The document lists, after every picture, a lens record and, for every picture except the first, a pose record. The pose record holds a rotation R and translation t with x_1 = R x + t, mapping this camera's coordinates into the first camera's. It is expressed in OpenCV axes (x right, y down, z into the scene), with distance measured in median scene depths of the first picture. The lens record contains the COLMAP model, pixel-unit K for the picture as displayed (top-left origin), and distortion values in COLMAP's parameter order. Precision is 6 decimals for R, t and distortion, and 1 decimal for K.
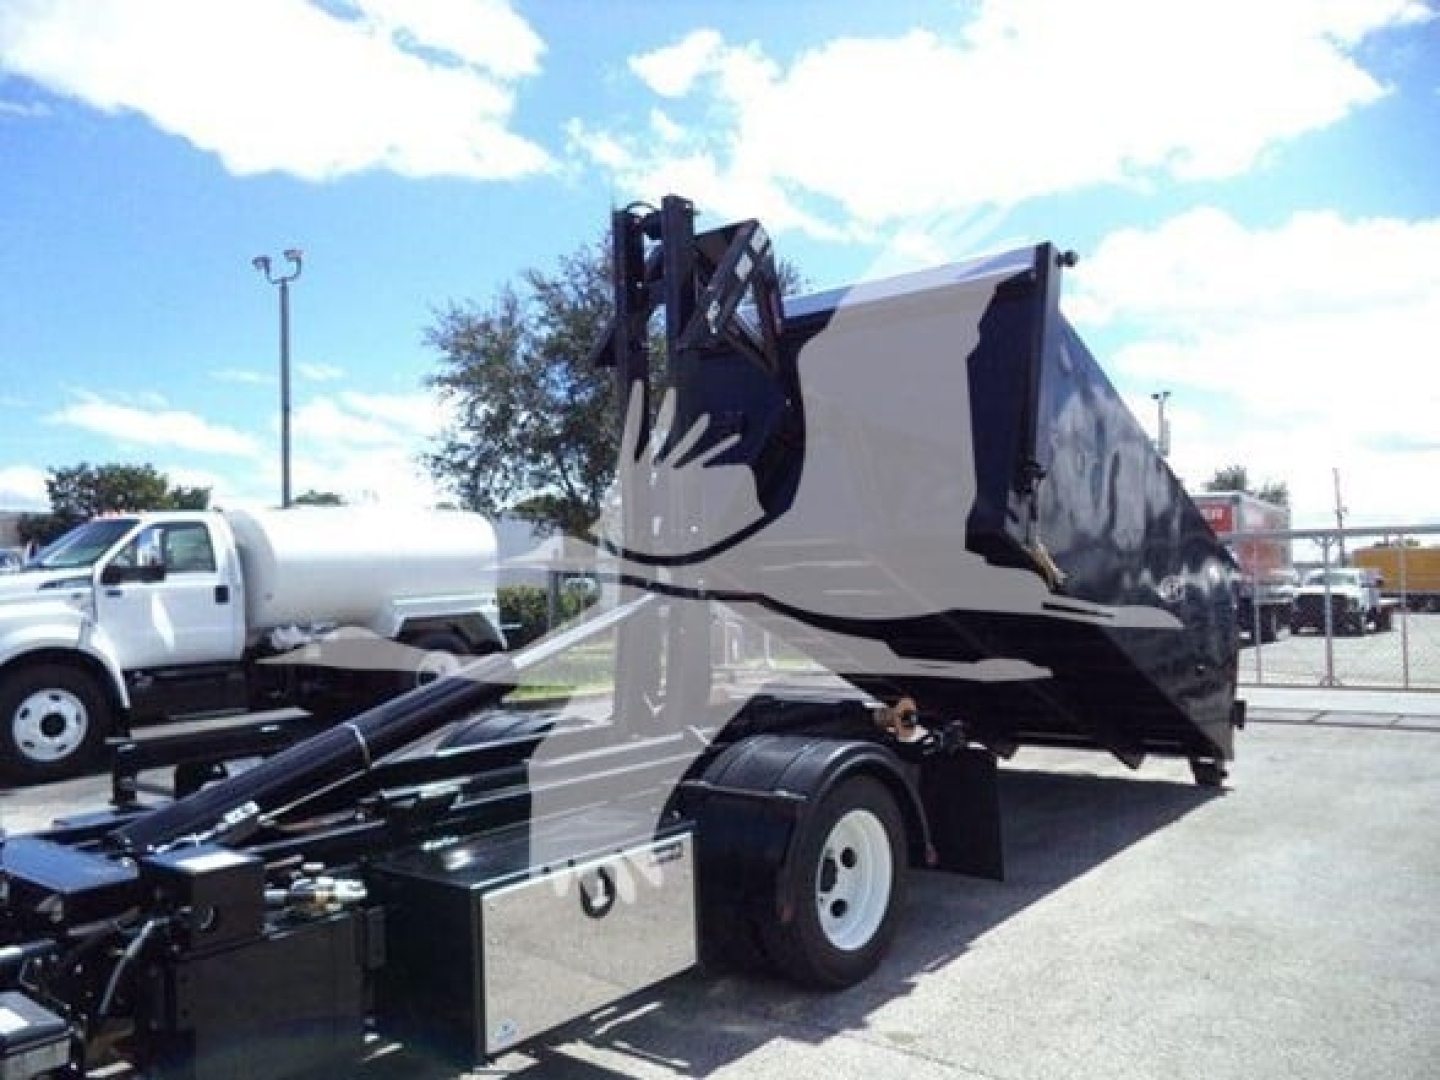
lens RADIAL K [[1159.7, 0, 719.2], [0, 1159.7, 525.6], [0, 0, 1]] dist [-0.029226, -0.002443]
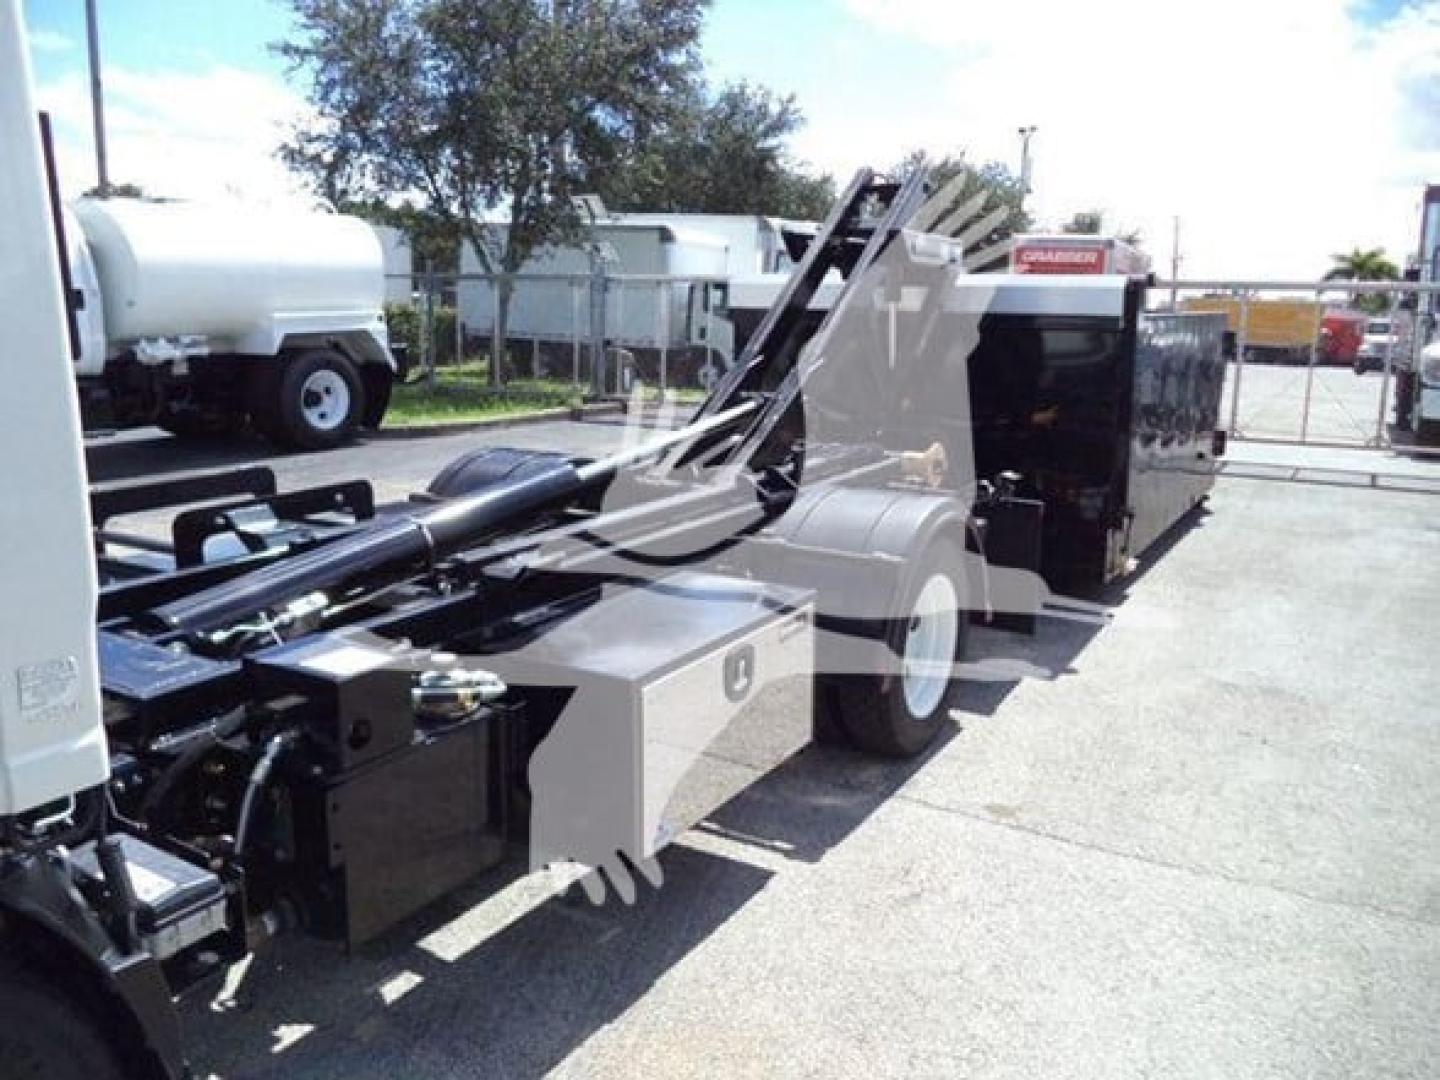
lens RADIAL K [[1167.2, 0, 717.1], [0, 1167.2, 539.3], [0, 0, 1]] dist [-0.007236, -0.009881]
pose [[0.990572, 0.015842, 0.136072, -0.152806], [-0.048391, 0.969721, 0.239374, 0.005097], [-0.128159, -0.243702, 0.961345, 0.114165]]
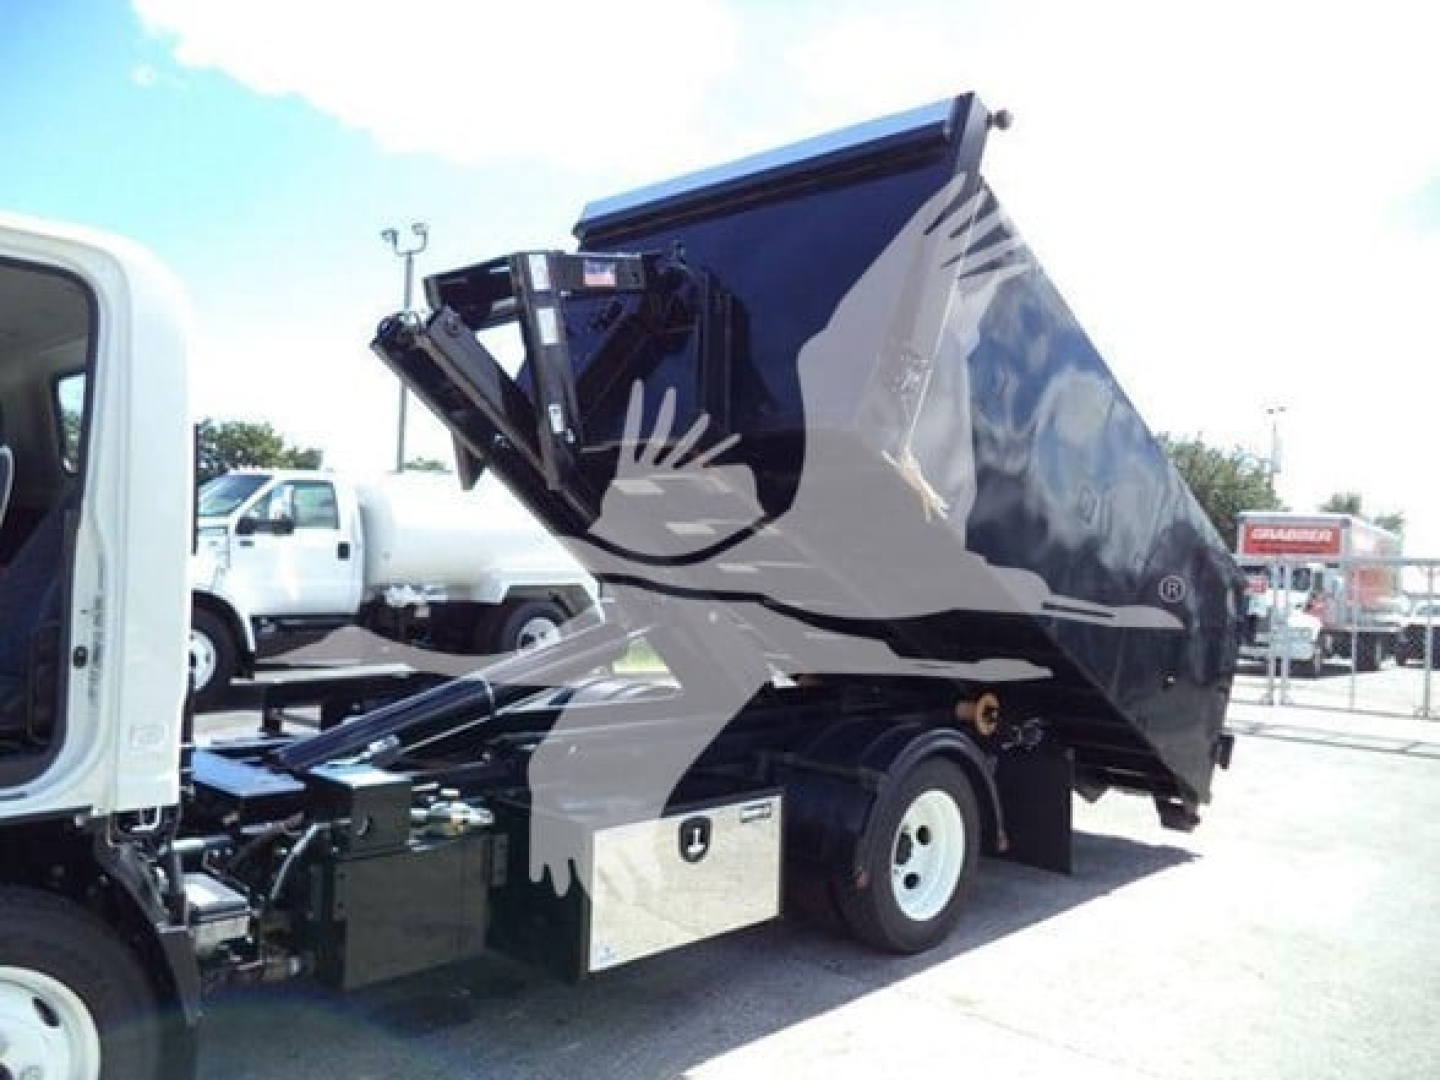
lens RADIAL K [[1152.5, 0, 722.8], [0, 1152.5, 539.4], [0, 0, 1]] dist [-0.015087, -0.008390]
pose [[0.994889, 0.064510, -0.077687, -0.006894], [-0.062735, 0.997715, 0.025072, 0.000995], [0.079127, -0.020070, 0.996662, -0.058157]]
